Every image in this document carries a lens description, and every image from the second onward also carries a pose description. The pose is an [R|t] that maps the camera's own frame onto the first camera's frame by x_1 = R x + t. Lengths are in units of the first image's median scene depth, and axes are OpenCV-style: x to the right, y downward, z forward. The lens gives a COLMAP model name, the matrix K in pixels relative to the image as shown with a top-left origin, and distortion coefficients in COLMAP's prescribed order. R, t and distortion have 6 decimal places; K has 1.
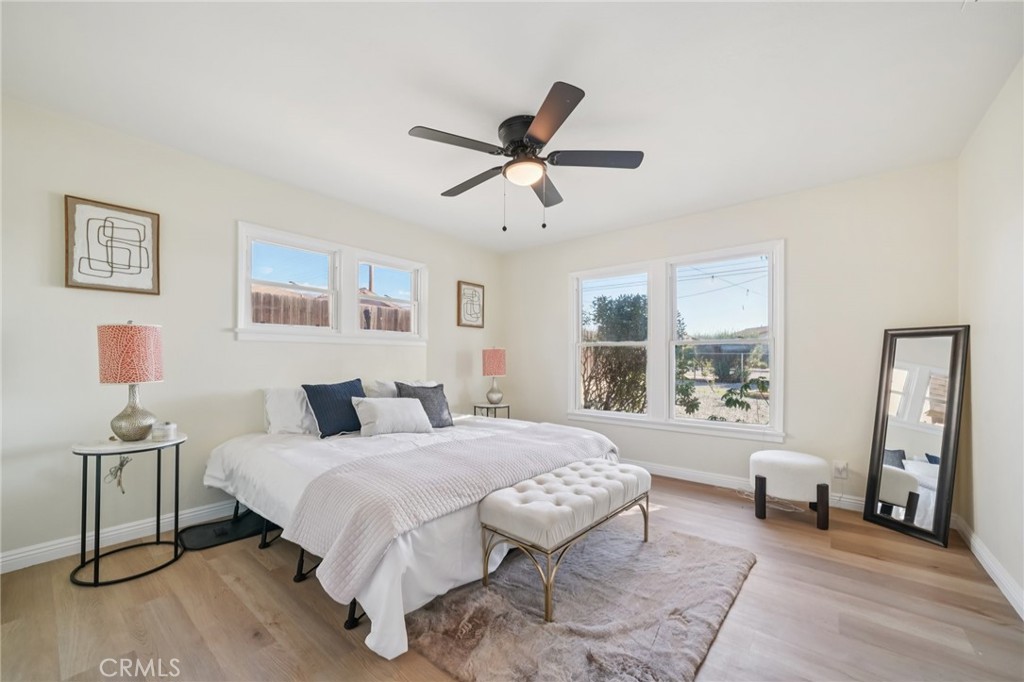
lens RADIAL K [[400.0, 0, 507.2], [0, 400.0, 354.7], [0, 0, 1]] dist [-0.002348, 0.000074]
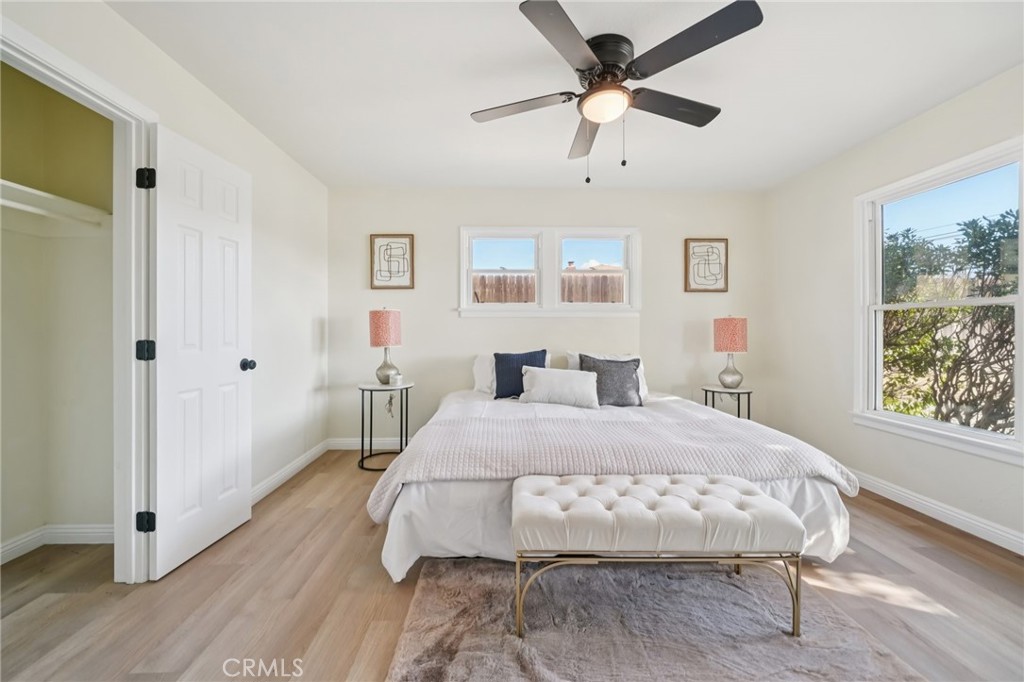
lens RADIAL K [[401.7, 0, 502.7], [0, 401.7, 330.6], [0, 0, 1]] dist [-0.006628, -0.000072]
pose [[0.657049, -0.004718, -0.753833, 0.407677], [0.010877, 0.999936, 0.003222, 0.004784], [0.753769, -0.010316, 0.657058, 0.229390]]
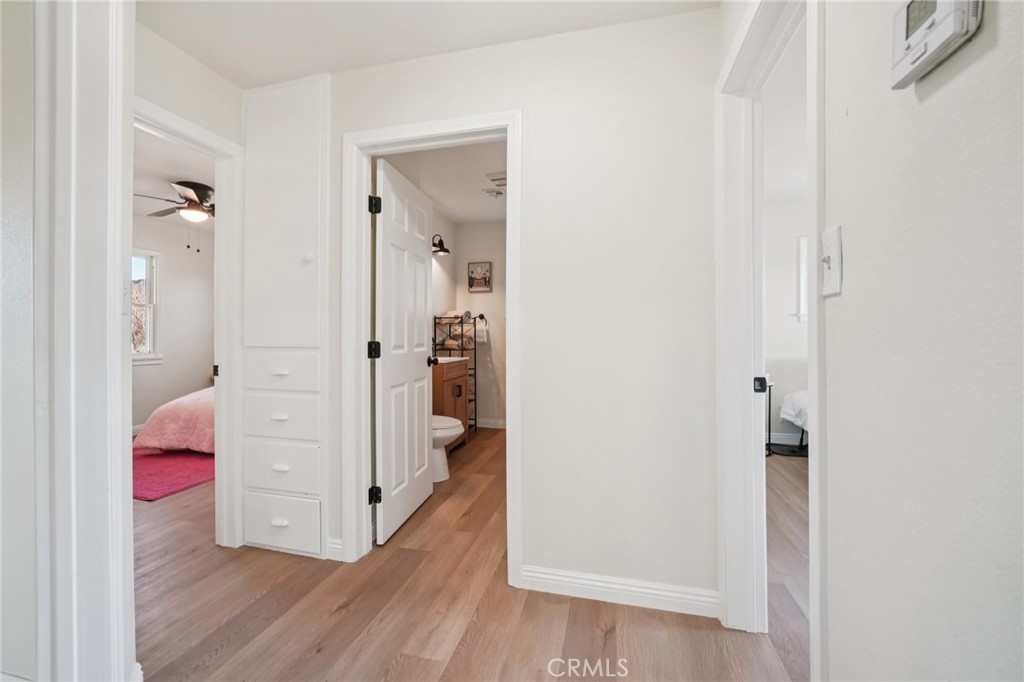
lens RADIAL K [[430.7, 0, 510.9], [0, 430.7, 332.2], [0, 0, 1]] dist [-0.017858, 0.000105]
pose [[0.428948, -0.008314, -0.903291, 0.244002], [0.009807, 0.999942, -0.004547, -0.002326], [0.903276, -0.006908, 0.429004, -0.558181]]
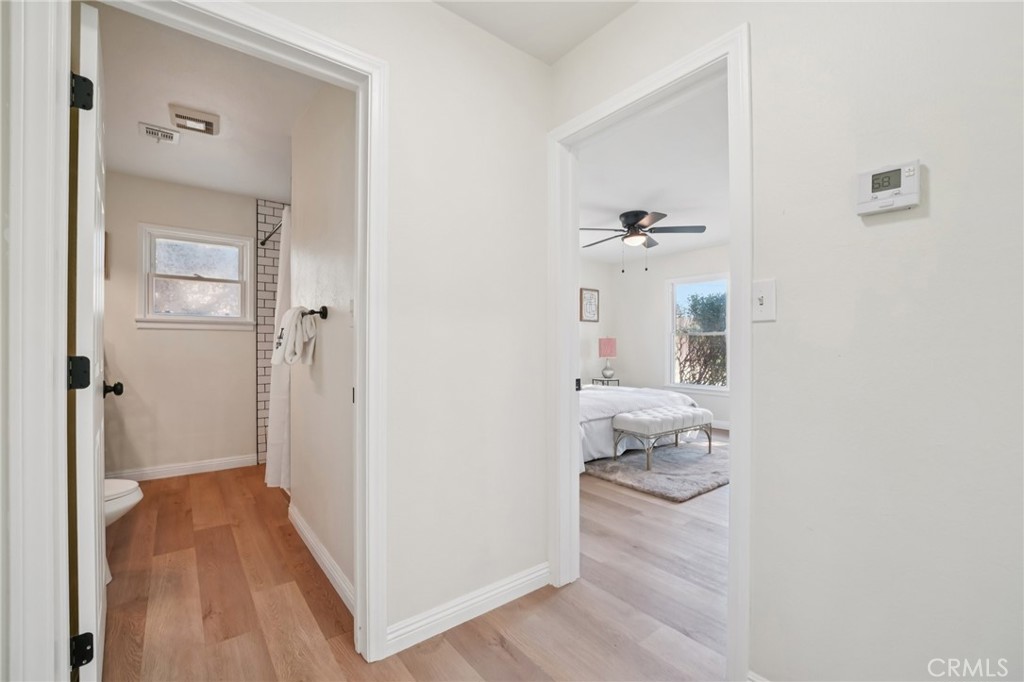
lens RADIAL K [[426.3, 0, 510.7], [0, 426.3, 345.1], [0, 0, 1]] dist [-0.017223, 0.000042]
pose [[0.977455, -0.000157, -0.211142, -0.074634], [0.002104, 0.999957, 0.008993, -0.004786], [0.211131, -0.009234, 0.977414, -0.735854]]
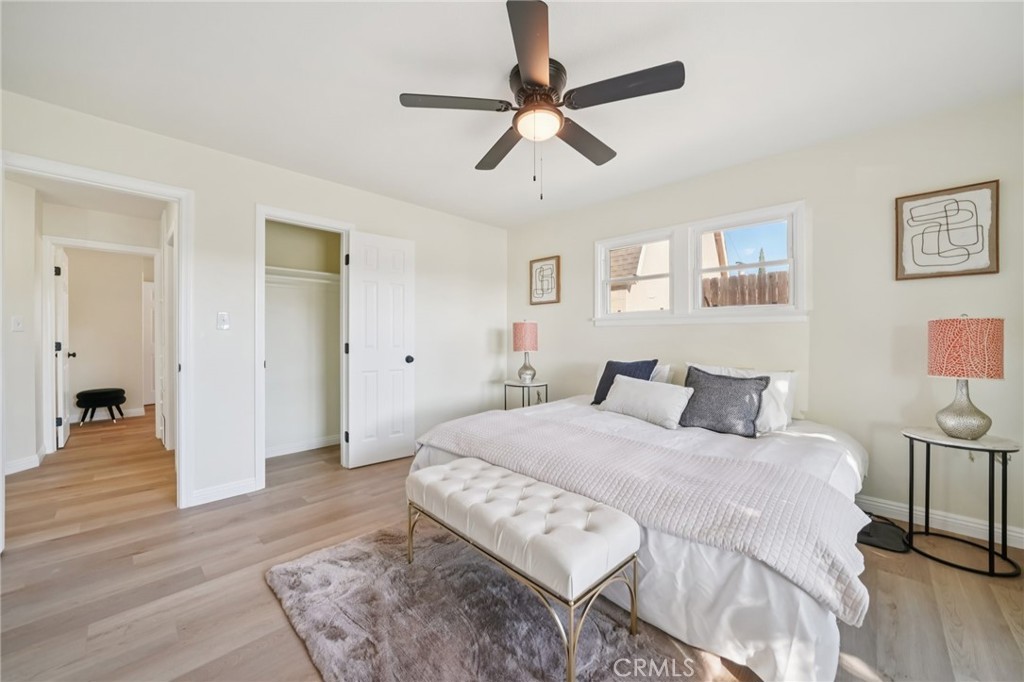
lens RADIAL K [[382.2, 0, 503.7], [0, 382.2, 336.6], [0, 0, 1]] dist [-0.011908, -0.000089]
pose [[-0.089588, -0.005274, -0.995965, 0.682438], [0.009651, 0.999934, -0.006163, 0.005083], [0.995932, -0.010165, -0.089531, 0.785734]]
